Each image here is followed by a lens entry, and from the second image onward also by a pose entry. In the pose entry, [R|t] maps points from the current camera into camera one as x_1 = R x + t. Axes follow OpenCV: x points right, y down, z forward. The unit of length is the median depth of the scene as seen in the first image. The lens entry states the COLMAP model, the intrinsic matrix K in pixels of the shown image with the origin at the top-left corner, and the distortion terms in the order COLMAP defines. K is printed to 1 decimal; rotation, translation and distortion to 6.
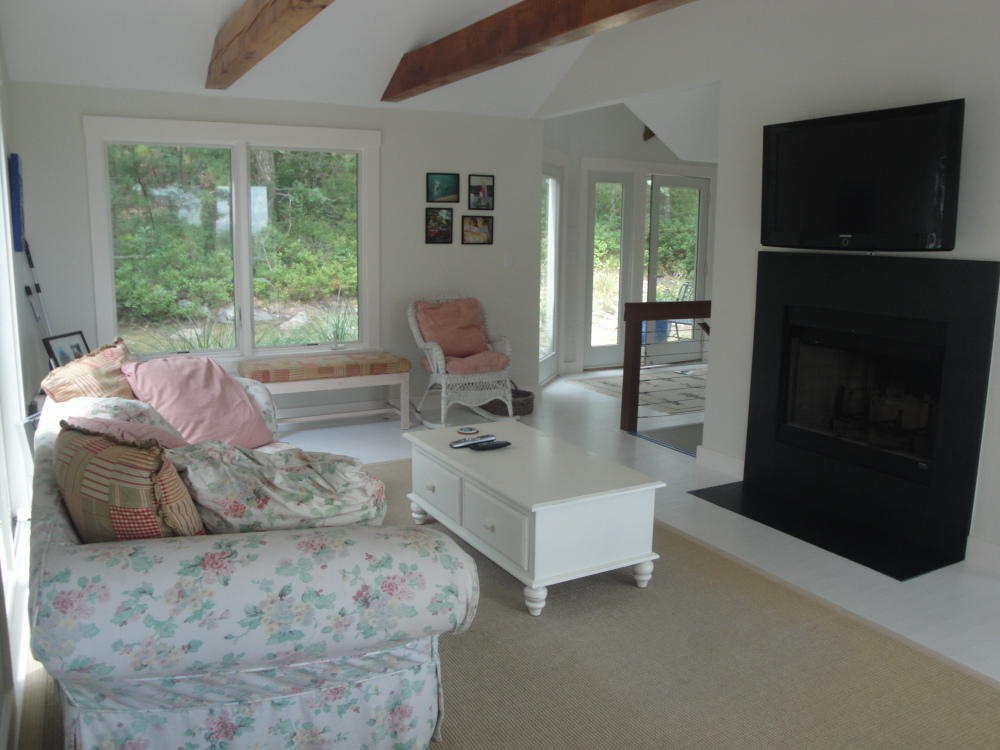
lens RADIAL K [[823.0, 0, 500.0], [0, 823.0, 375.0], [0, 0, 1]] dist [-0.148414, 0.124842]
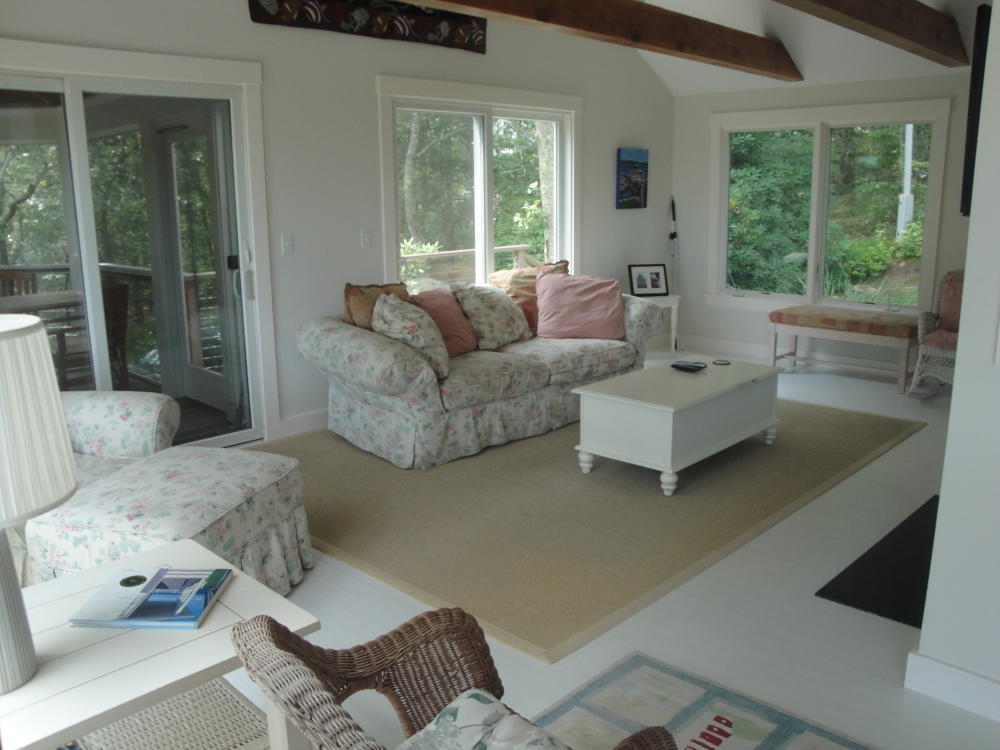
lens RADIAL K [[823.0, 0, 500.0], [0, 823.0, 375.0], [0, 0, 1]] dist [-0.148414, 0.124842]
pose [[0.295158, 0.195216, -0.935293, 2.070764], [-0.155677, 0.975649, 0.154511, -0.102921], [0.942680, 0.099998, 0.318361, 0.640961]]
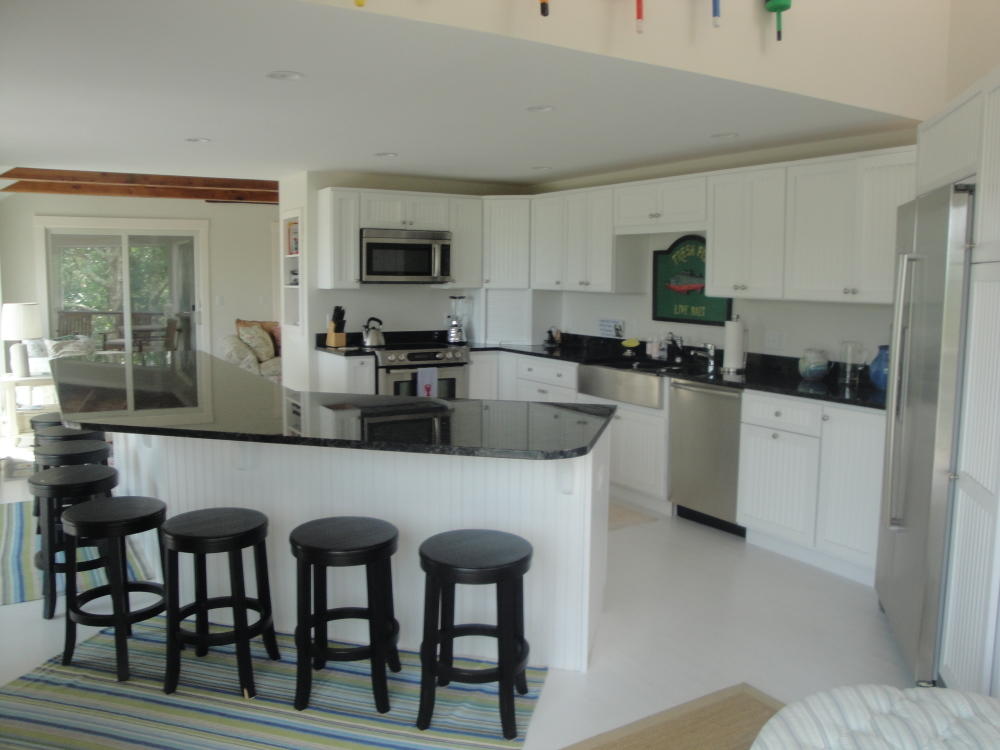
lens RADIAL K [[823.0, 0, 500.0], [0, 823.0, 375.0], [0, 0, 1]] dist [-0.148414, 0.124842]
pose [[0.049187, 0.104138, -0.993346, 4.880993], [-0.191424, 0.977096, 0.092956, -0.374987], [0.980274, 0.185578, 0.067995, 2.276437]]
